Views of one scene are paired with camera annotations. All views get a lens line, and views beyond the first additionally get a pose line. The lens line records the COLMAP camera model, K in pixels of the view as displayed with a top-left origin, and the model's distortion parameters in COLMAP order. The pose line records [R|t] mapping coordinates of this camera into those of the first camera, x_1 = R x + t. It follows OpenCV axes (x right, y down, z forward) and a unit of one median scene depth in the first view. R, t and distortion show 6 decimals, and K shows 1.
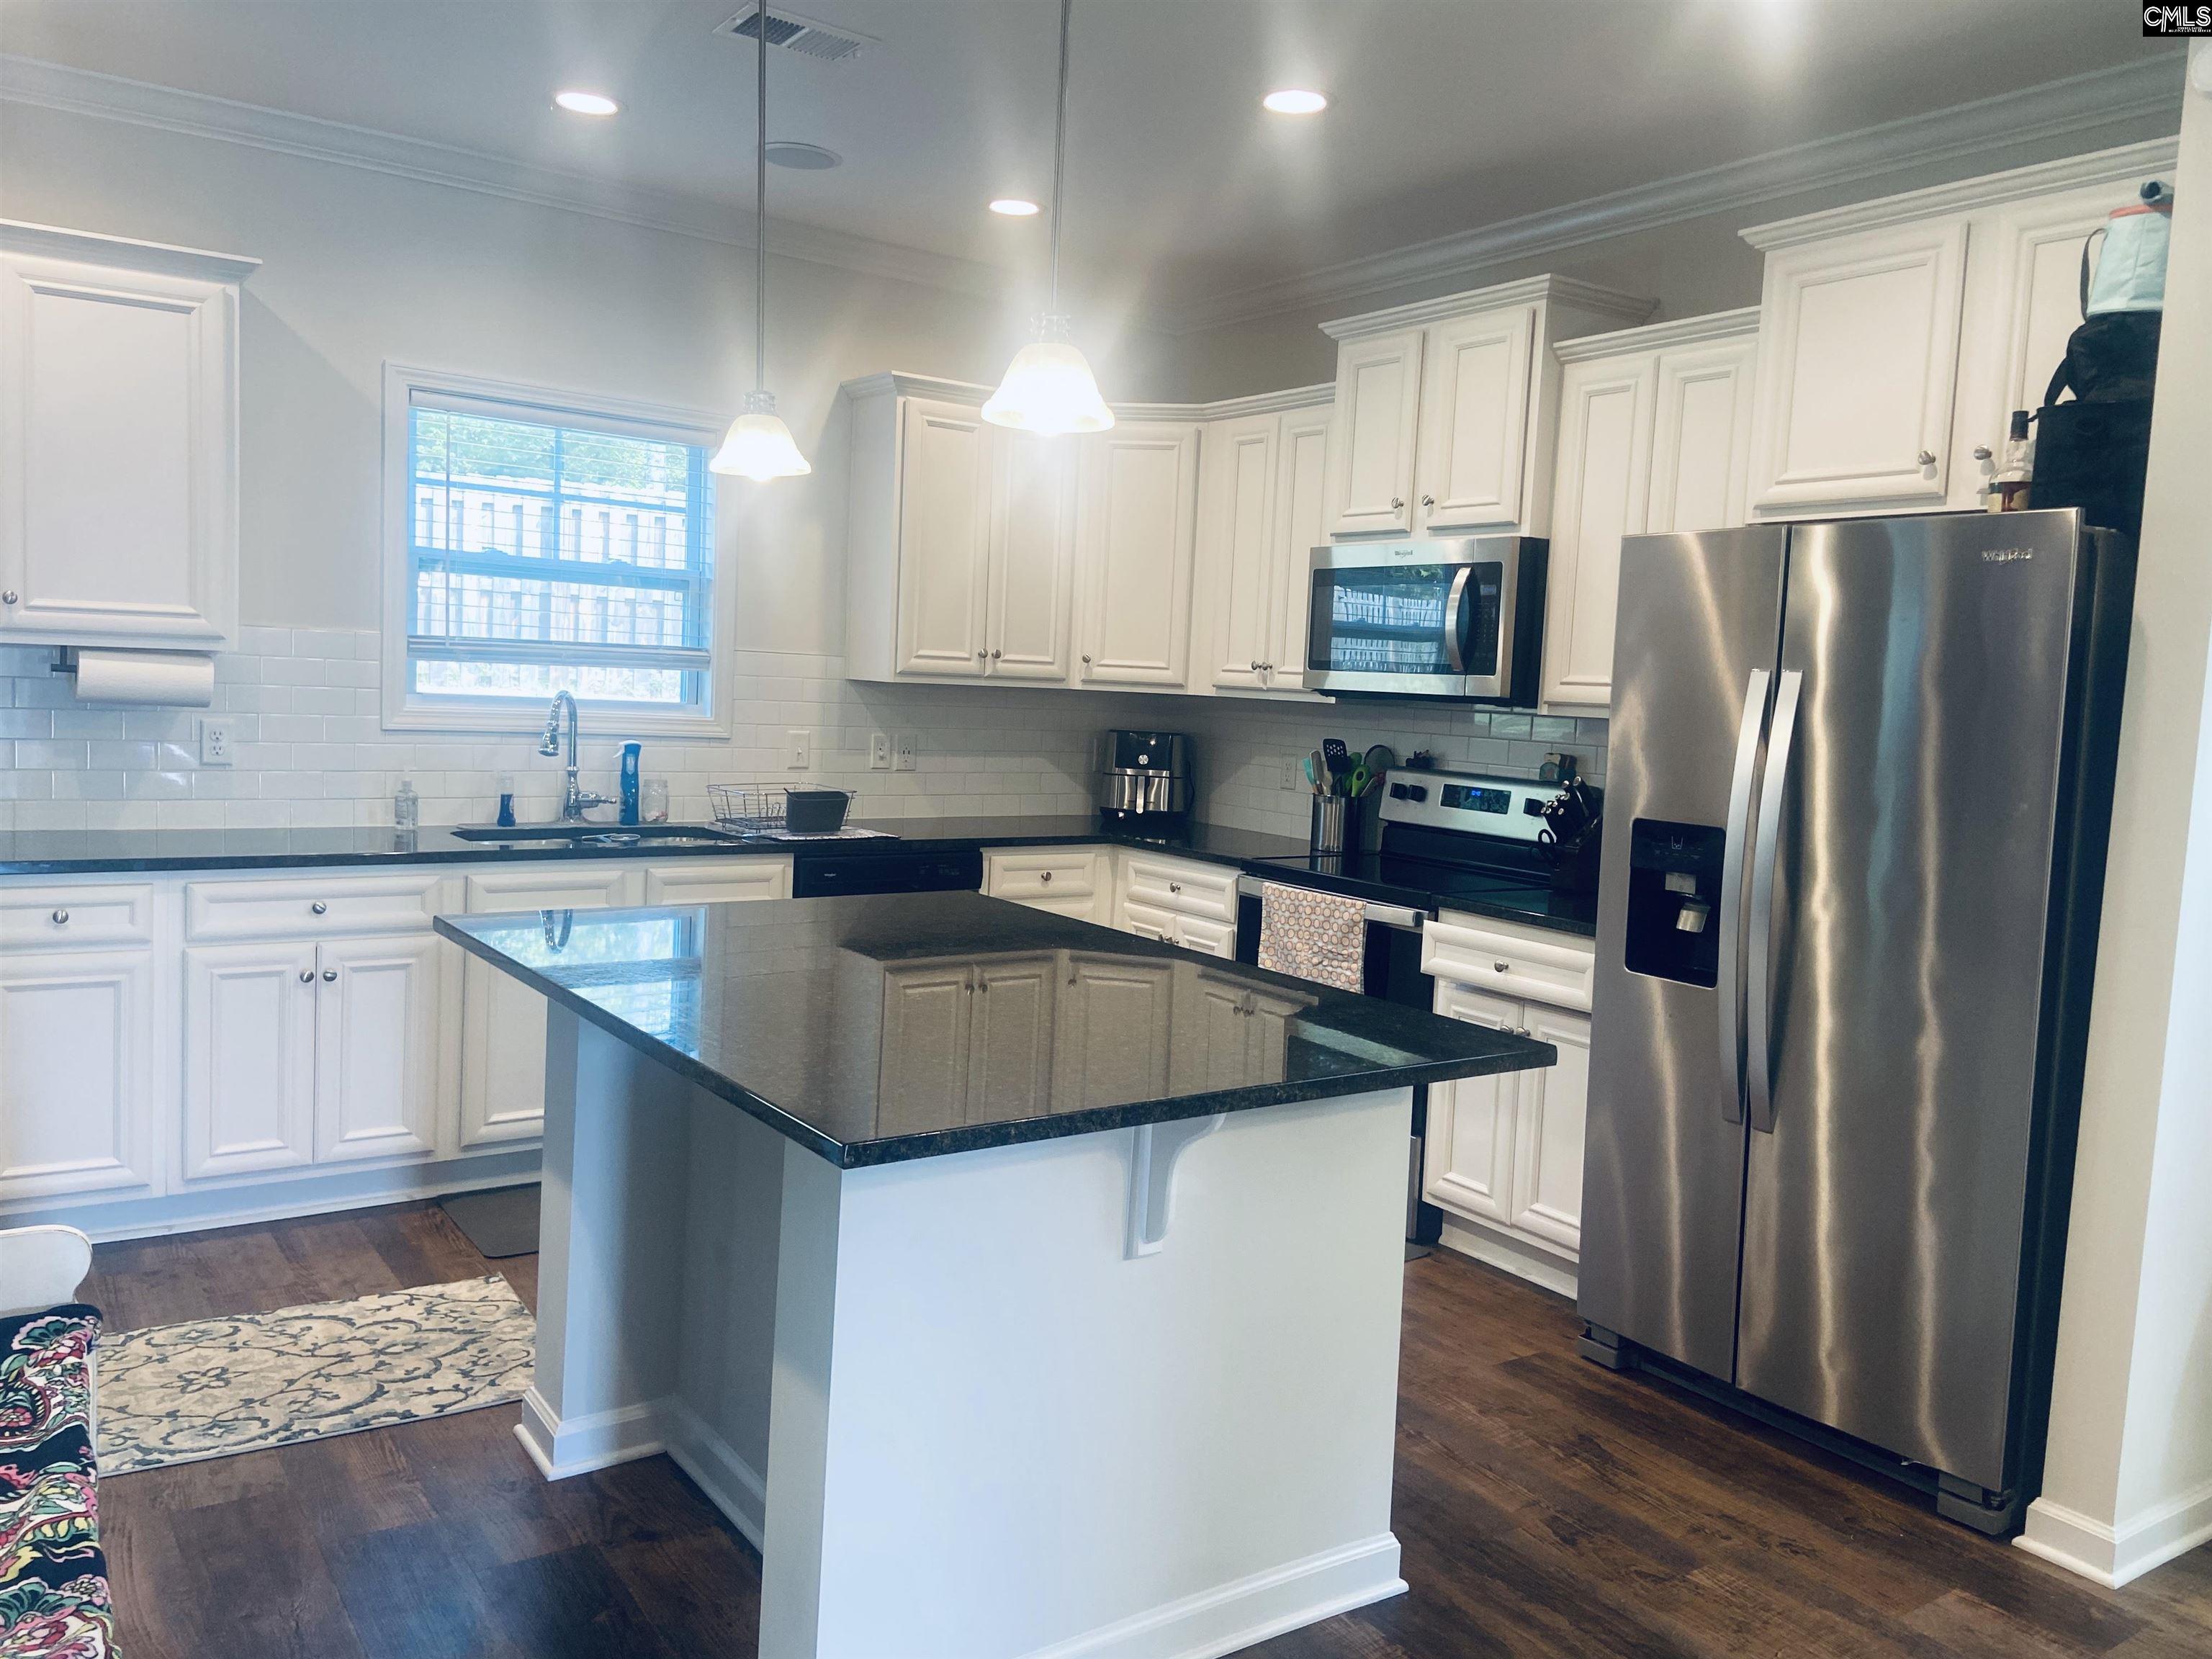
lens RADIAL K [[1663.0, 0, 1116.5], [0, 1663.0, 802.7], [0, 0, 1]] dist [0.109317, -0.132624]
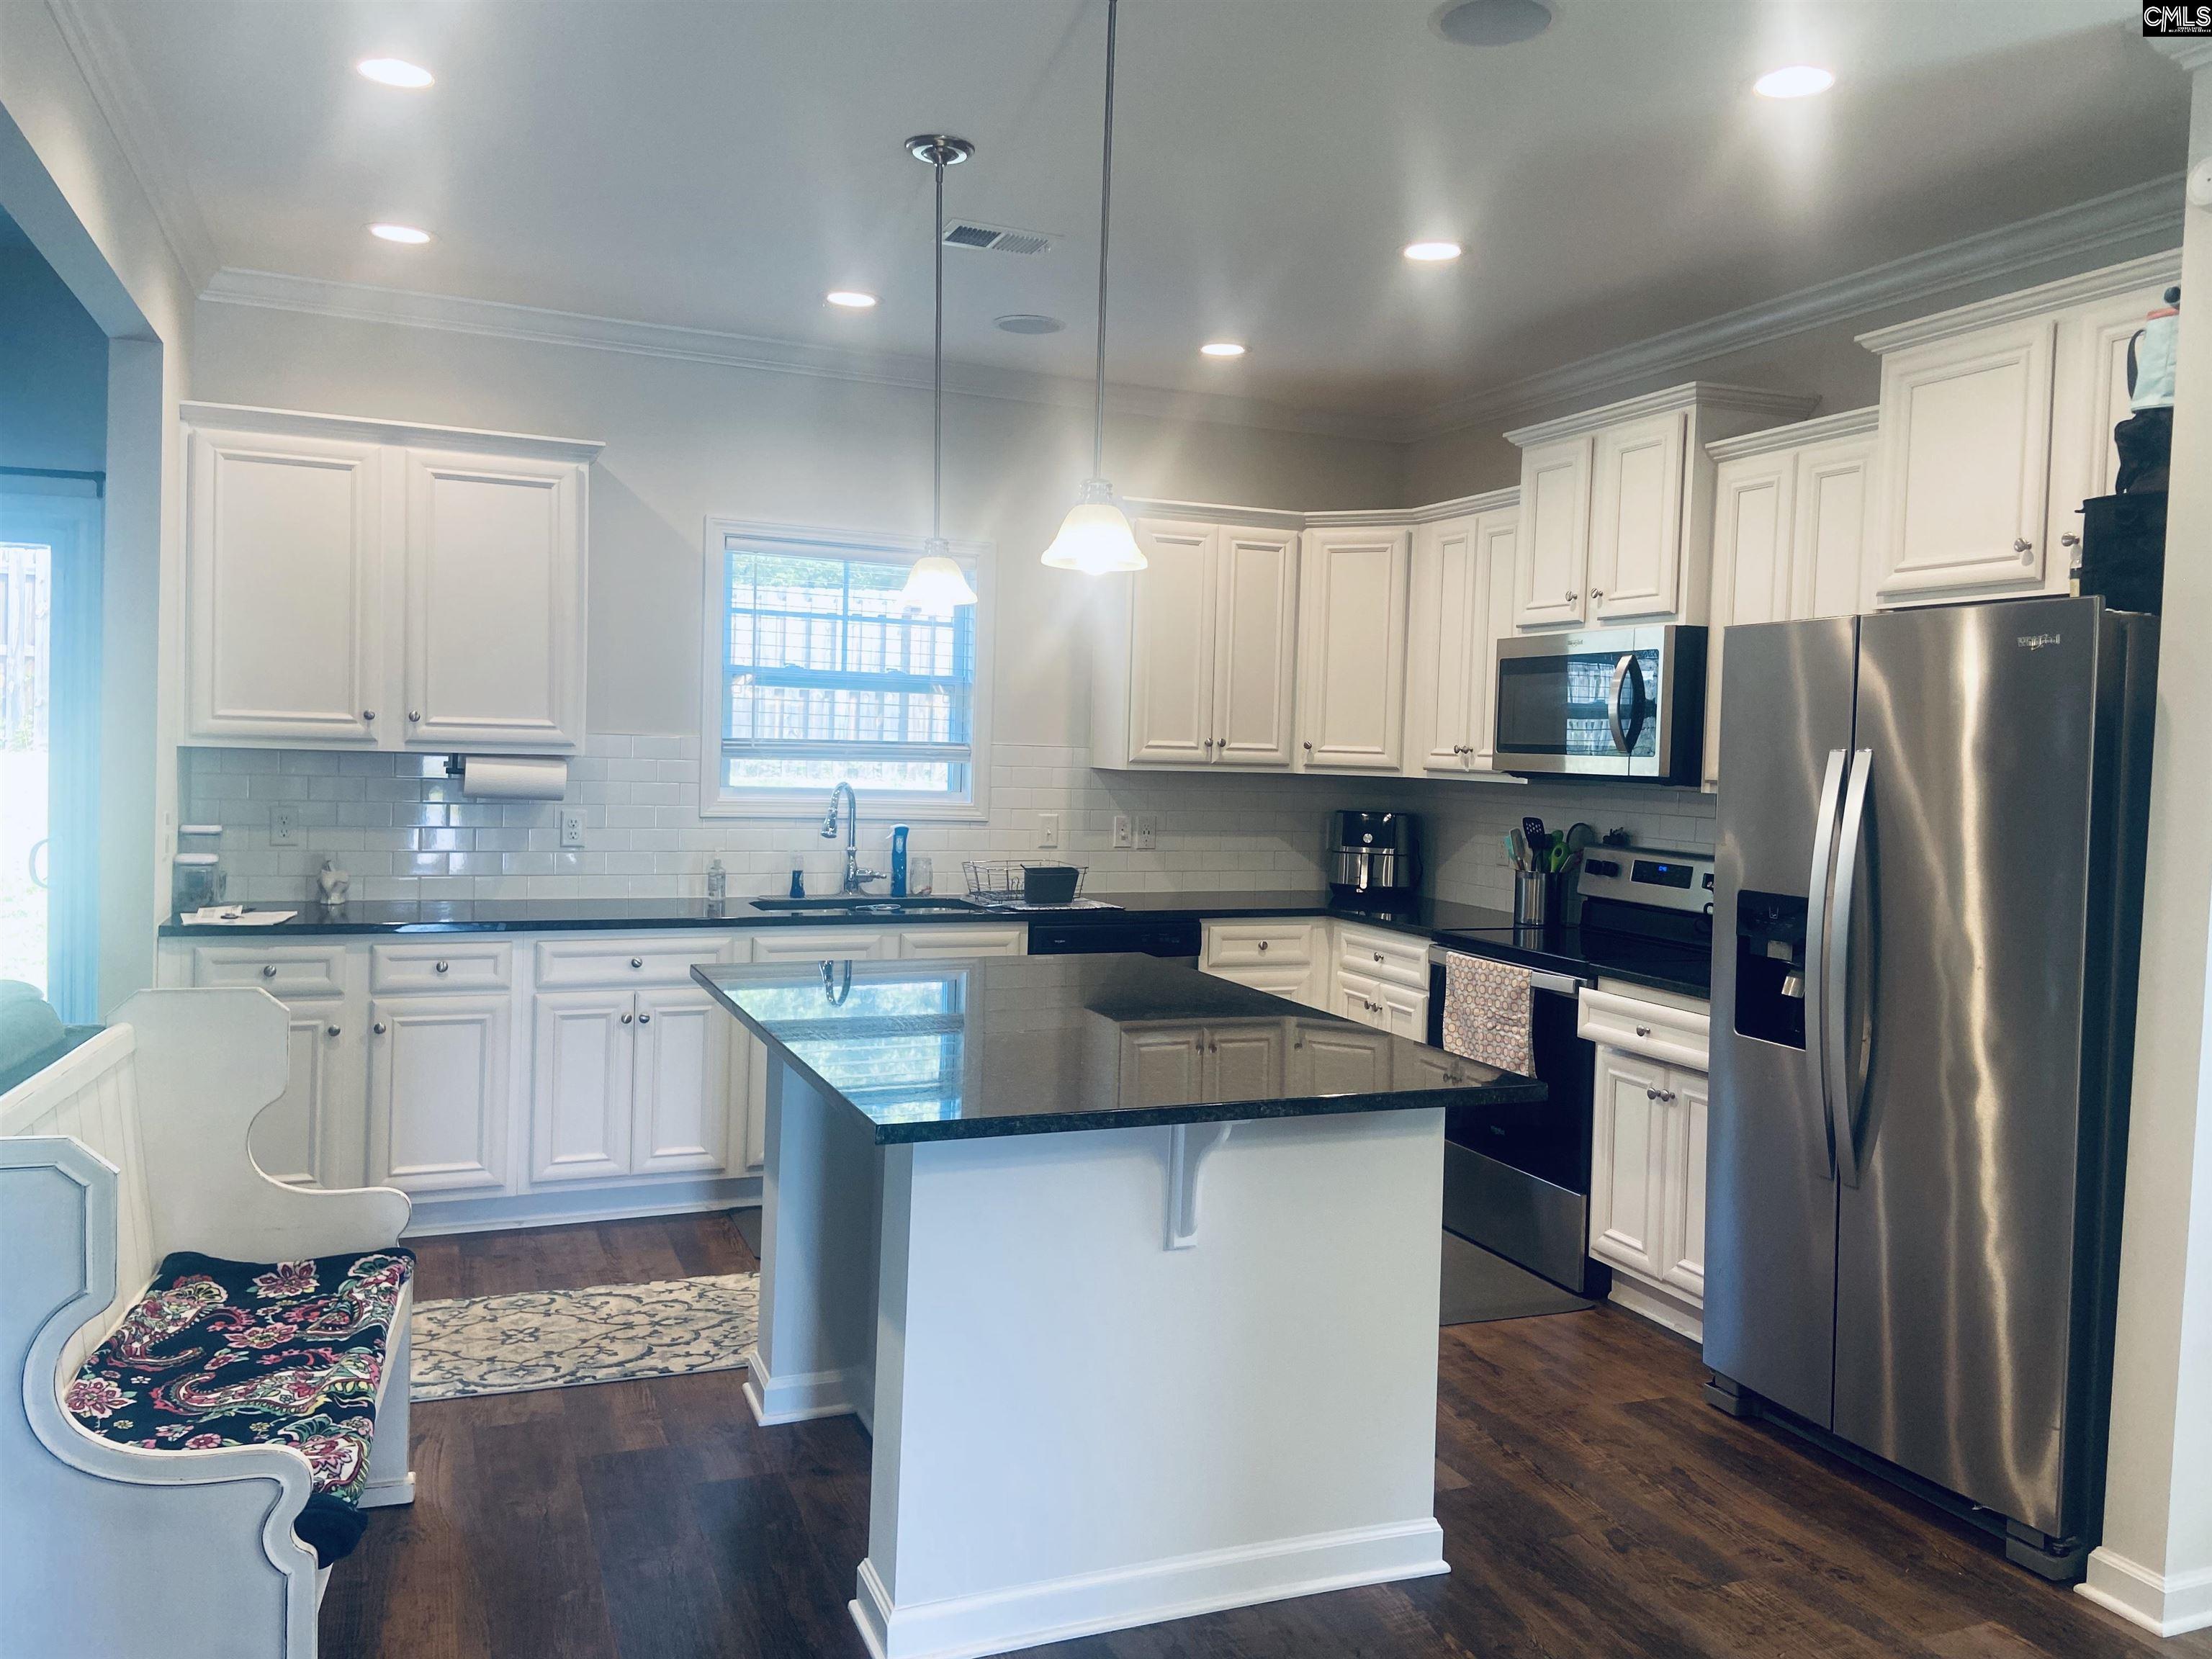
lens RADIAL K [[1663.0, 0, 1124.3], [0, 1663.0, 801.7], [0, 0, 1]] dist [0.109317, -0.132624]
pose [[0.976040, -0.010200, -0.217353, 0.130679], [-0.000694, 0.998750, -0.049985, 0.005854], [0.217591, 0.048938, 0.974812, -0.106274]]
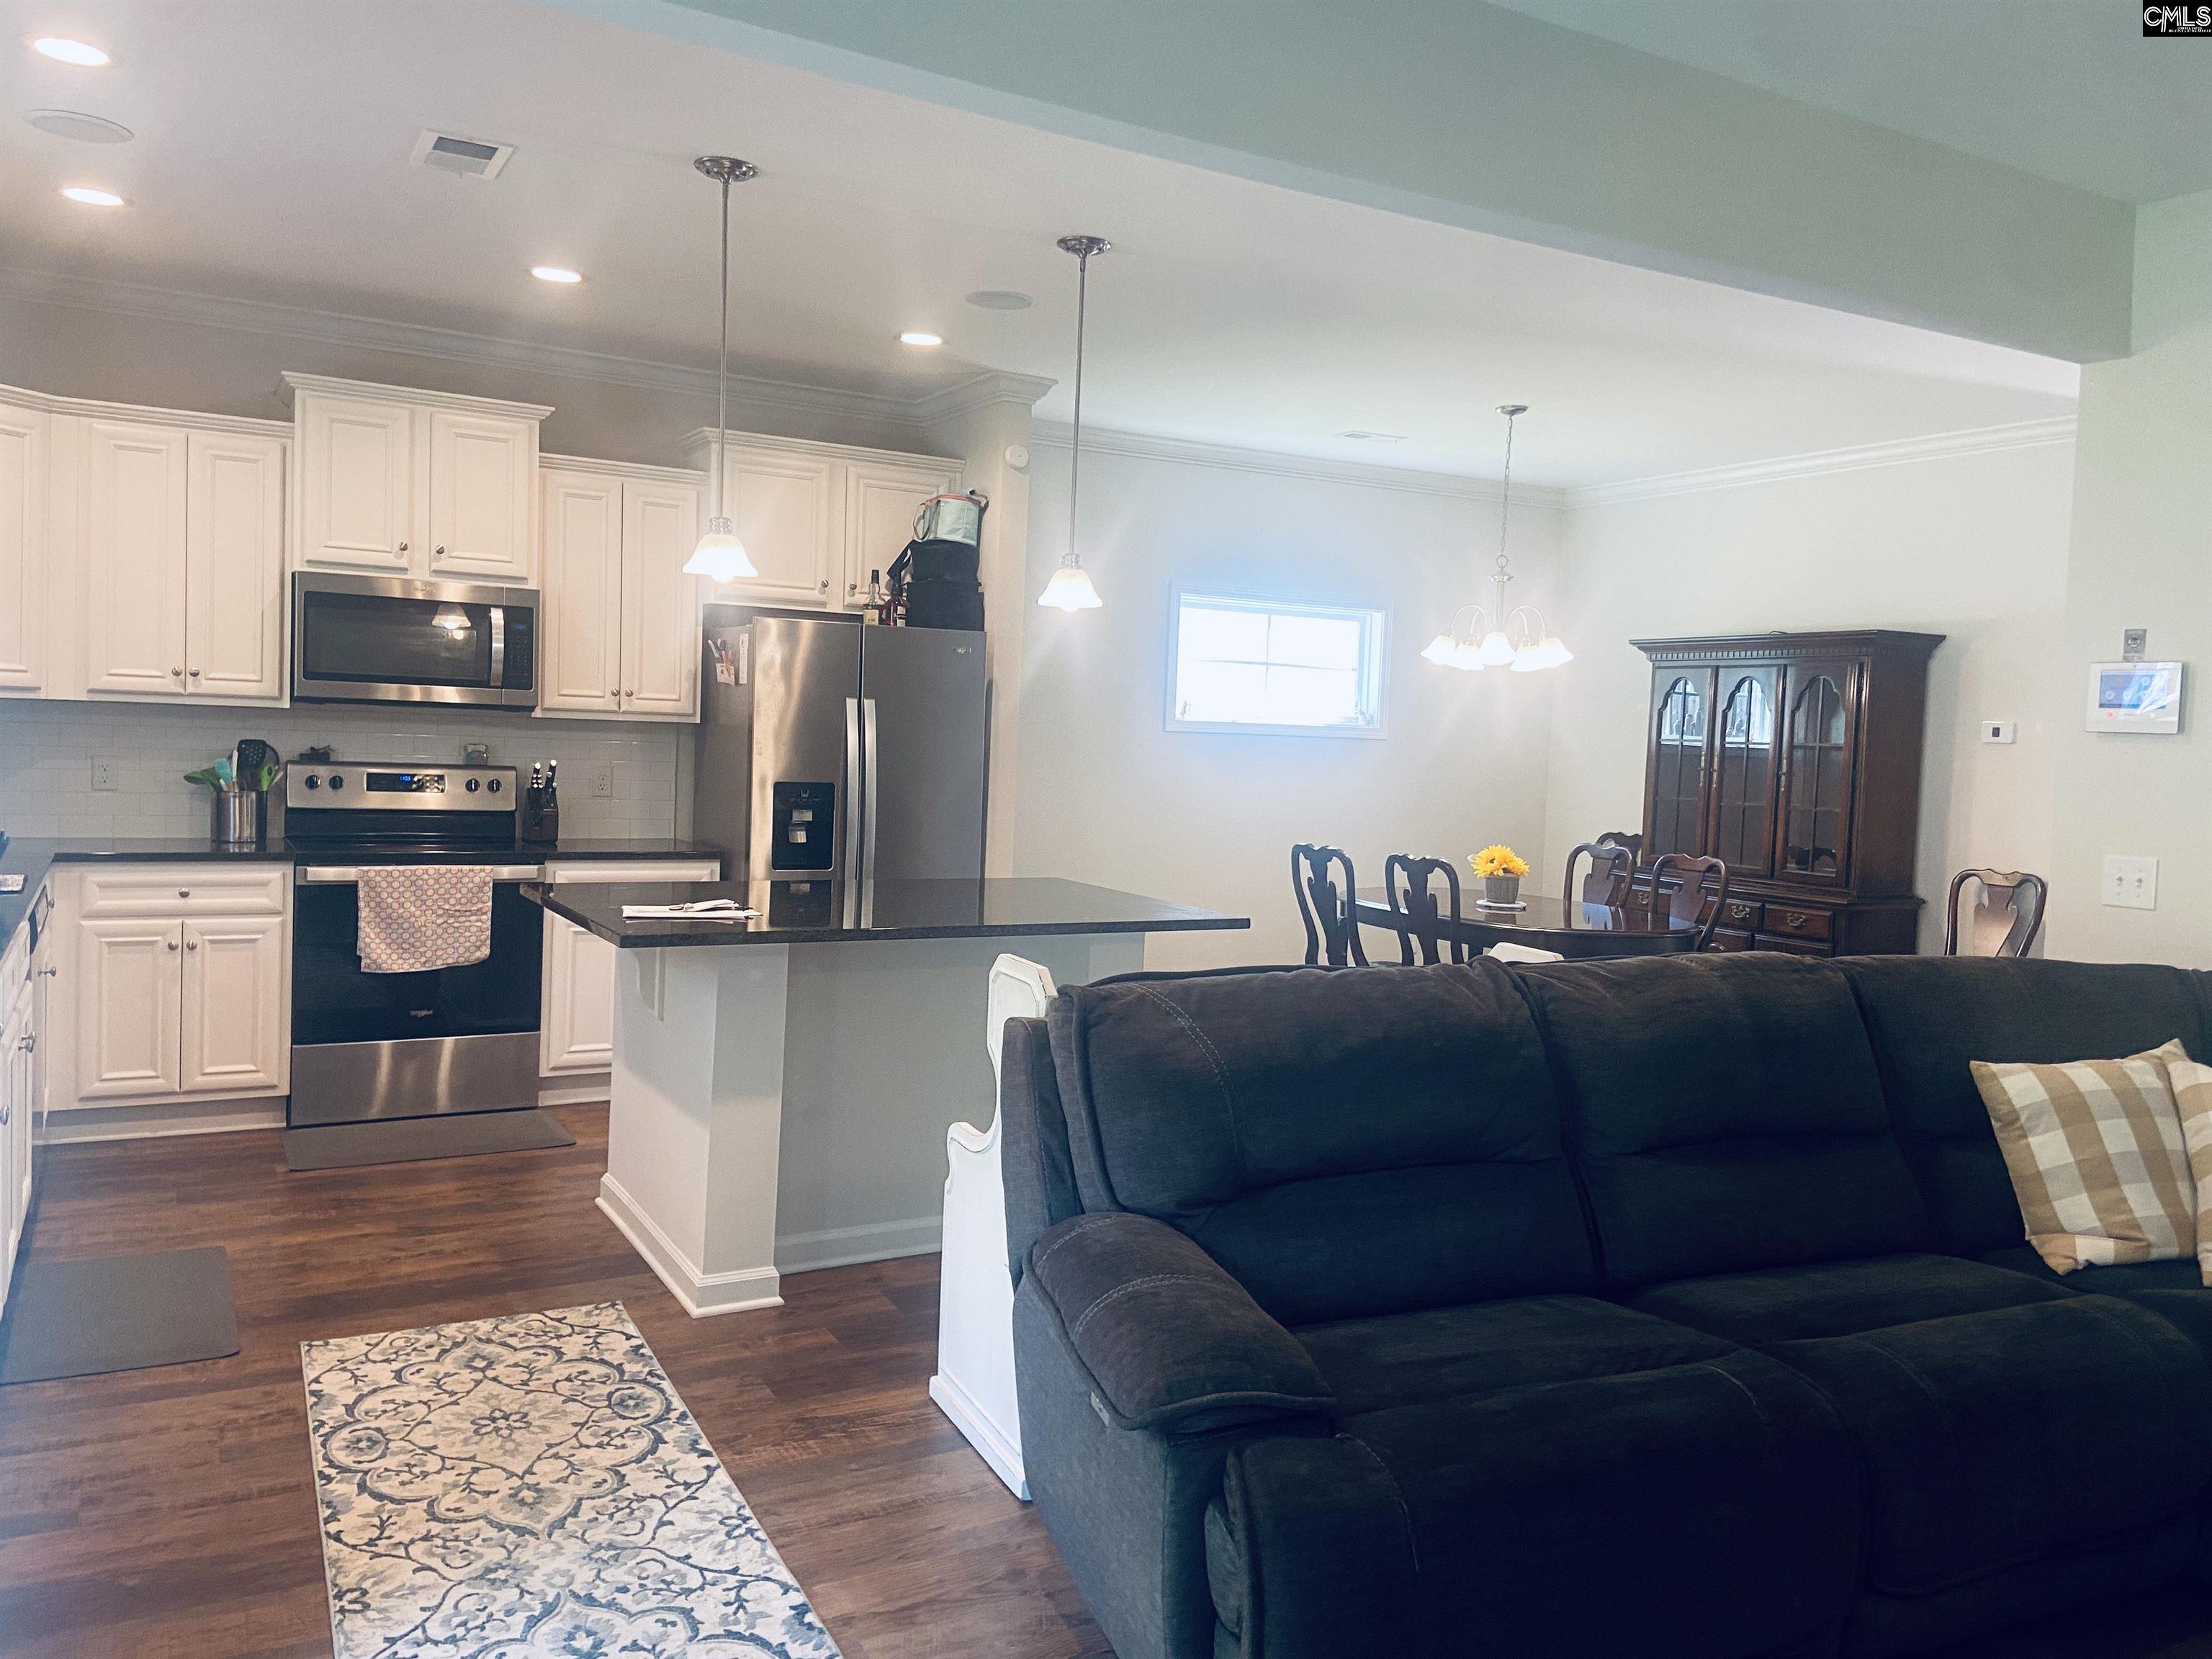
lens RADIAL K [[1663.0, 0, 1131.7], [0, 1663.0, 816.2], [0, 0, 1]] dist [0.109317, -0.132624]
pose [[0.098120, -0.095258, 0.990605, -1.112506], [0.040045, 0.994980, 0.091712, -0.080595], [-0.994369, 0.030670, 0.101442, 0.375043]]
